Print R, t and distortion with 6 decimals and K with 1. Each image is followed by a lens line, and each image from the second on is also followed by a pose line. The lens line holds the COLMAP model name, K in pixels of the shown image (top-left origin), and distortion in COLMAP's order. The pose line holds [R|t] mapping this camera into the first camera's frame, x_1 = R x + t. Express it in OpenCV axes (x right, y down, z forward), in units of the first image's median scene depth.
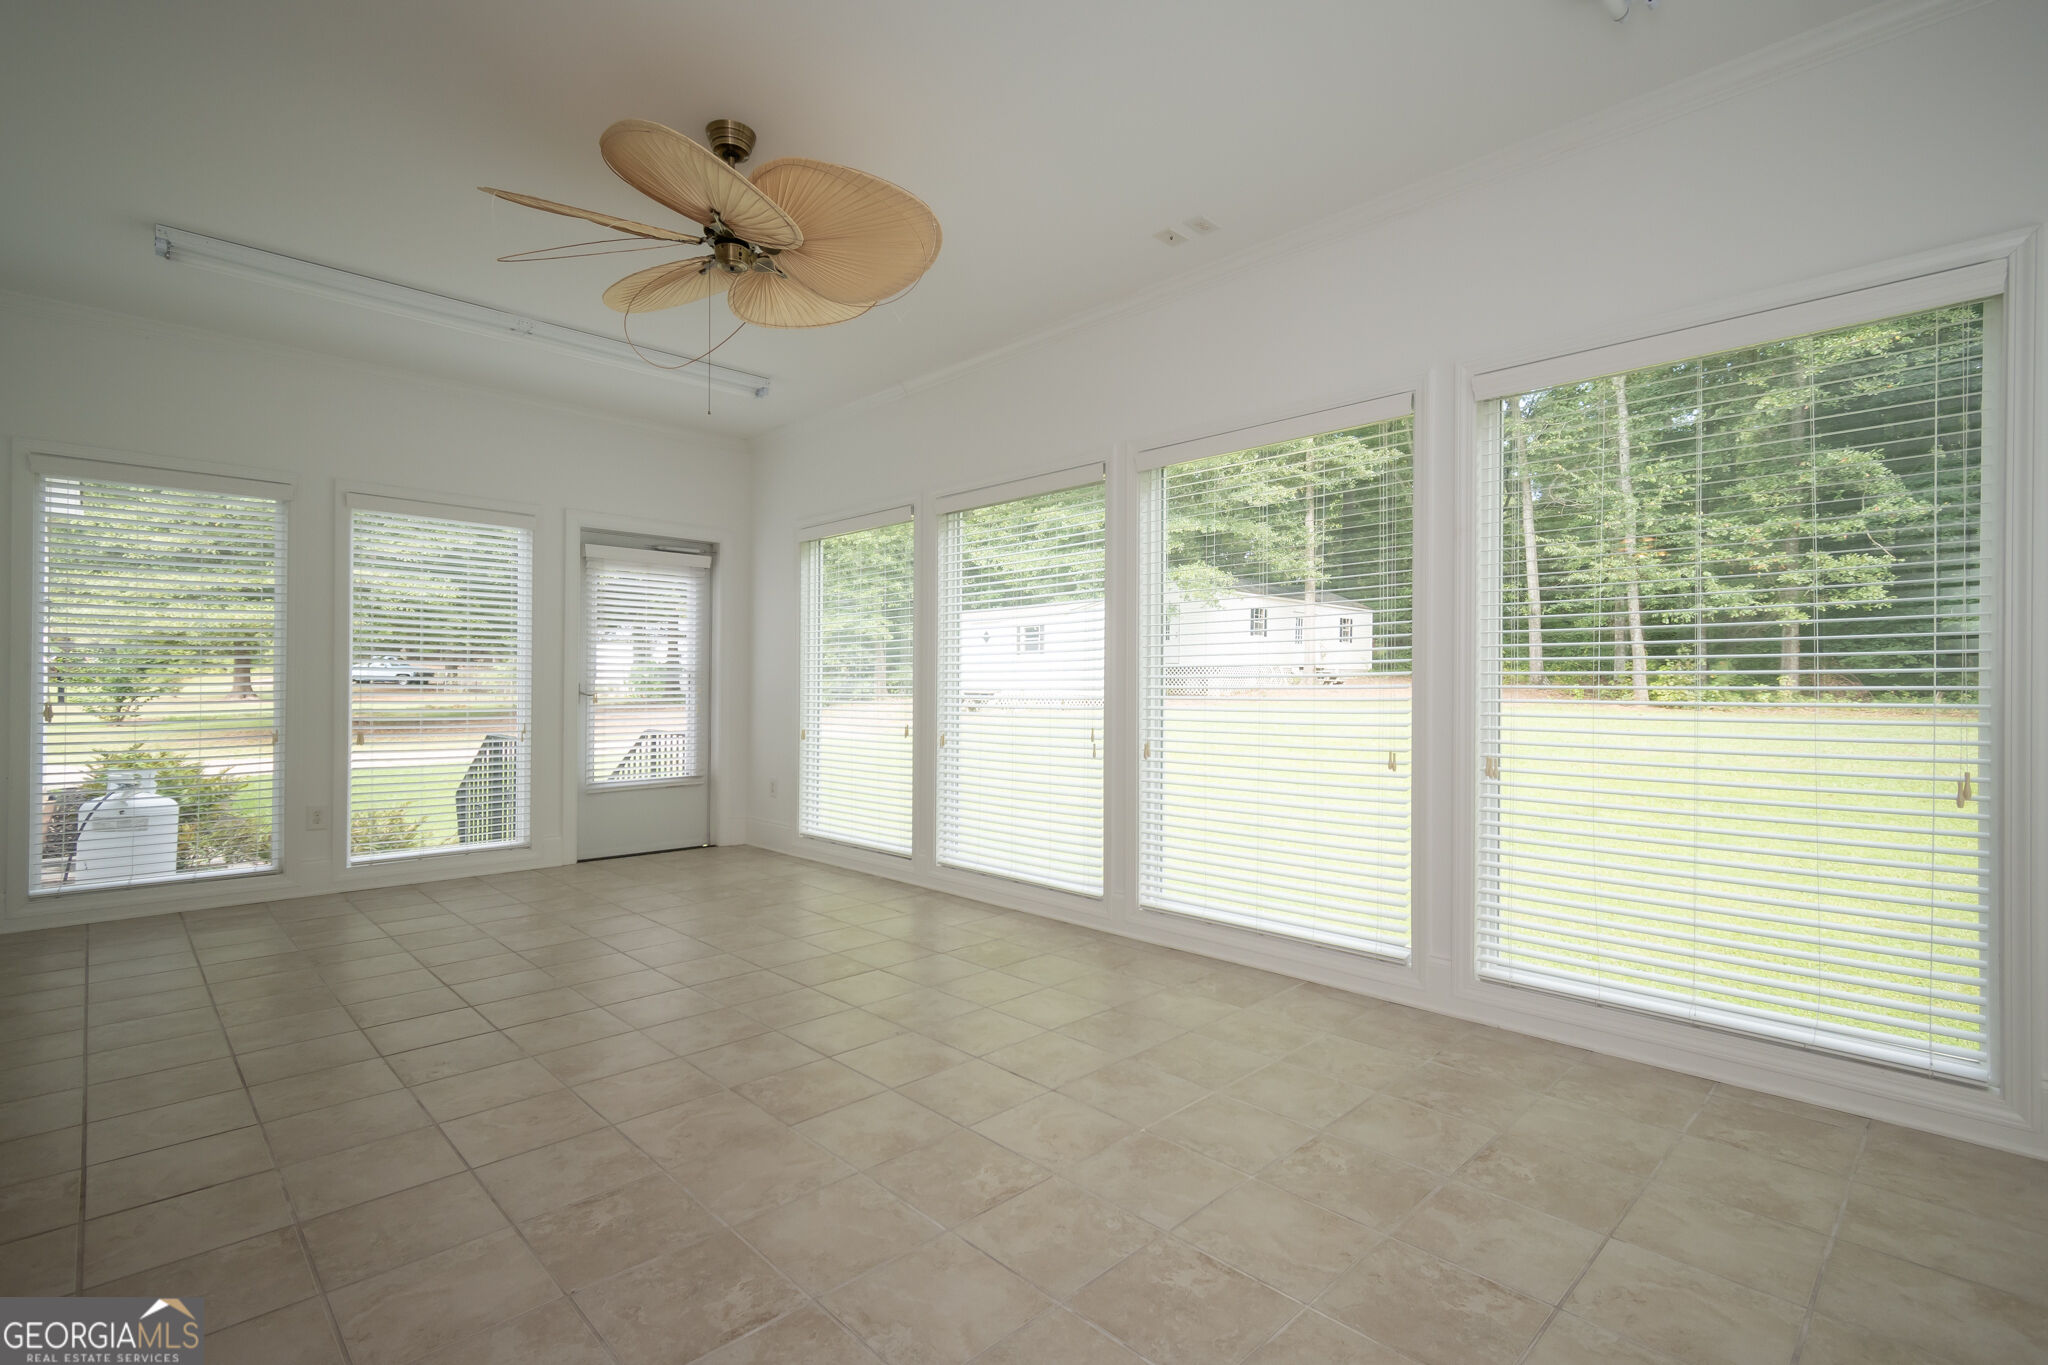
lens RADIAL K [[928.5, 0, 1035.3], [0, 928.5, 704.2], [0, 0, 1]] dist [0.005725, -0.002205]
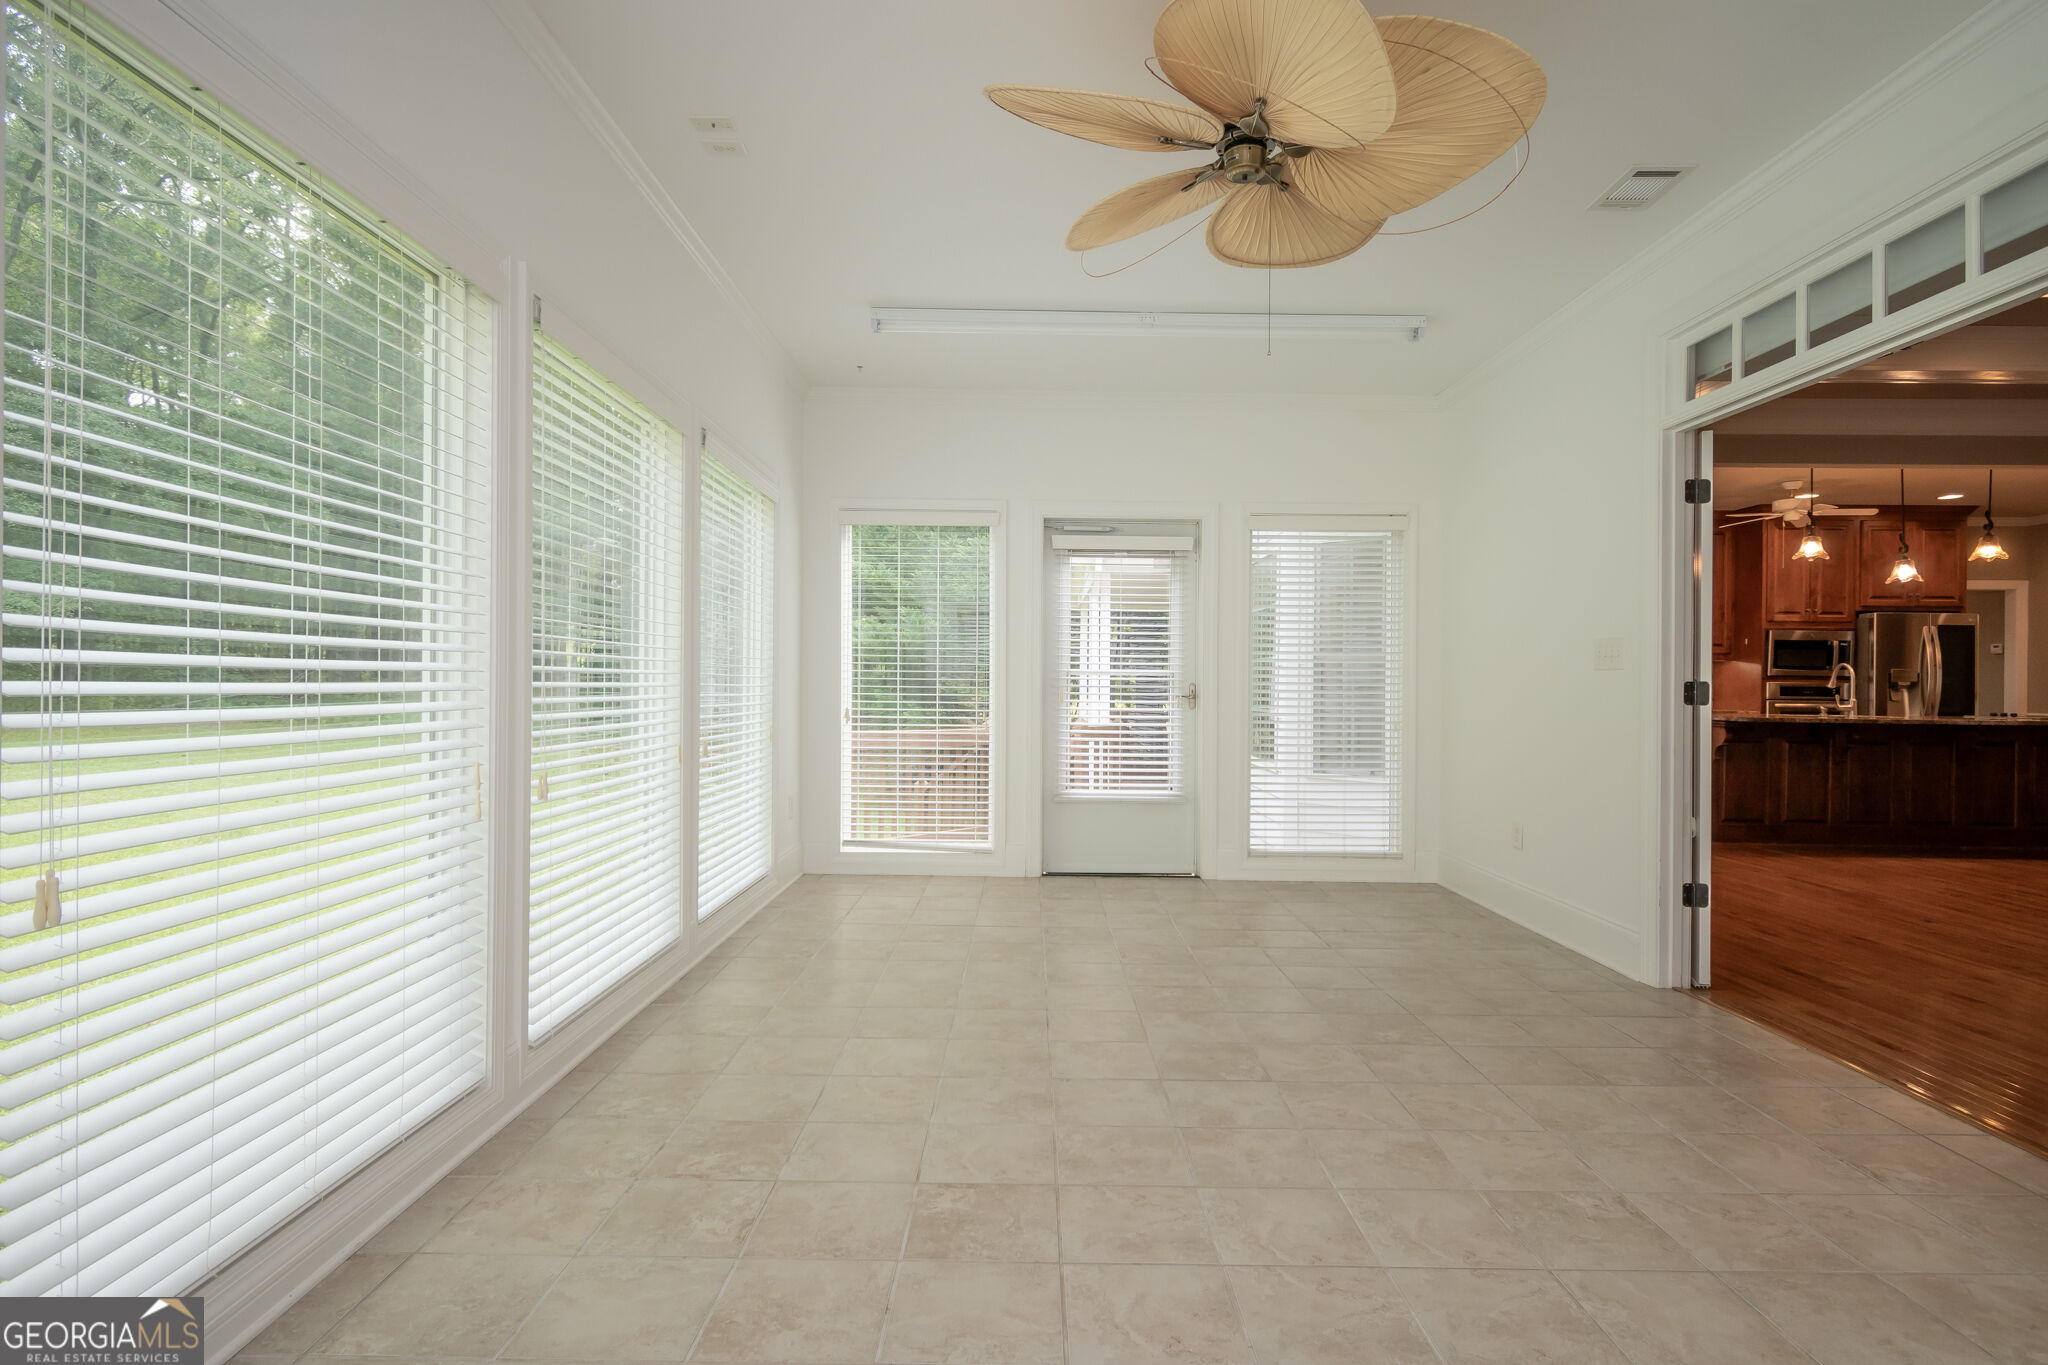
lens RADIAL K [[1046.9, 0, 1016.5], [0, 1046.9, 681.6], [0, 0, 1]] dist [-0.000349, 0.000517]
pose [[-0.698809, -0.009706, 0.715242, -0.812868], [-0.000630, 0.999916, 0.012954, -0.038085], [-0.715308, 0.008602, -0.698757, 1.707118]]
